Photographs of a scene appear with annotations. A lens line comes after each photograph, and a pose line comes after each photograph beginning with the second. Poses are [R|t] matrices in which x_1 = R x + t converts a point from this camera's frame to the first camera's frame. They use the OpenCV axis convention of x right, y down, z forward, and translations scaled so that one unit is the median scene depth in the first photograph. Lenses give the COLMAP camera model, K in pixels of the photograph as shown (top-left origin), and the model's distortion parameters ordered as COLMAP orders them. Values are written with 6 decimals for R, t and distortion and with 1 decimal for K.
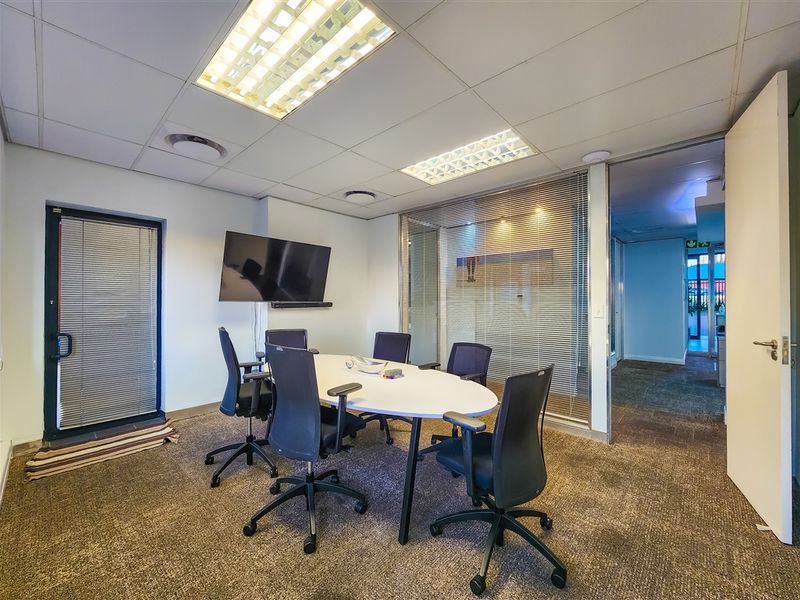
lens RADIAL K [[327.1, 0, 402.1], [0, 327.1, 298.7], [0, 0, 1]] dist [0.000137, -0.000328]
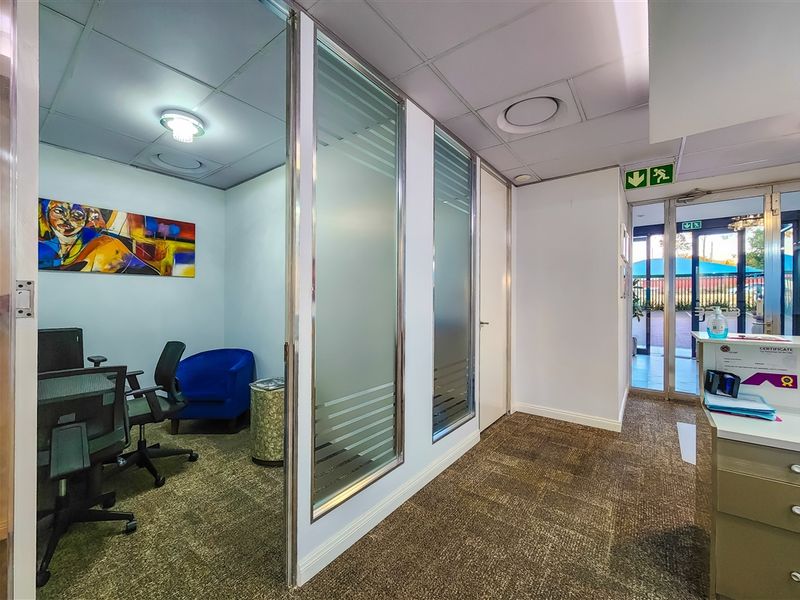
lens RADIAL K [[327.1, 0, 402.1], [0, 327.1, 298.7], [0, 0, 1]] dist [0.000137, -0.000328]
pose [[0.995773, 0.005845, 0.091661, 0.327418], [-0.006639, 0.999943, 0.008355, 0.004000], [-0.091607, -0.008928, 0.995755, 0.361650]]
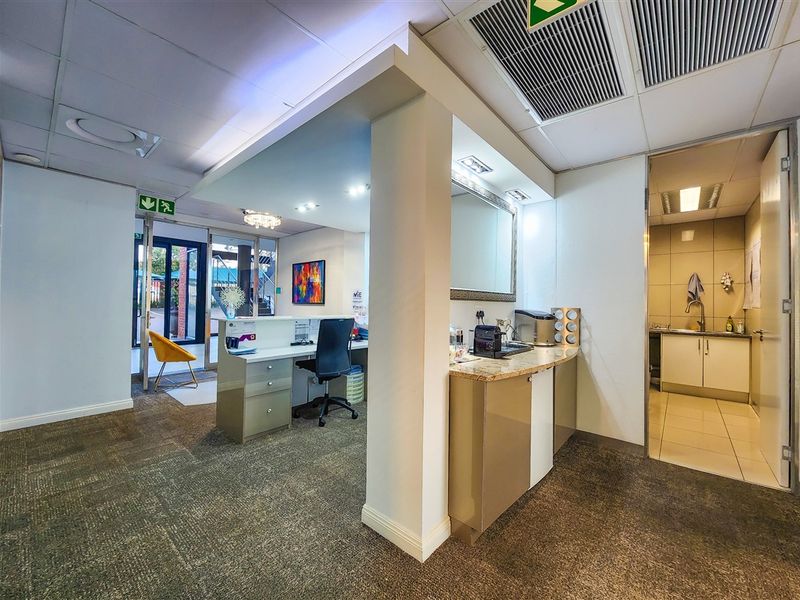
lens RADIAL K [[327.1, 0, 402.1], [0, 327.1, 298.7], [0, 0, 1]] dist [0.000137, -0.000328]
pose [[-0.035061, 0.014056, 0.999286, 0.172709], [-0.024904, 0.999578, -0.014934, 0.004709], [-0.999075, -0.025410, -0.034696, 0.356766]]
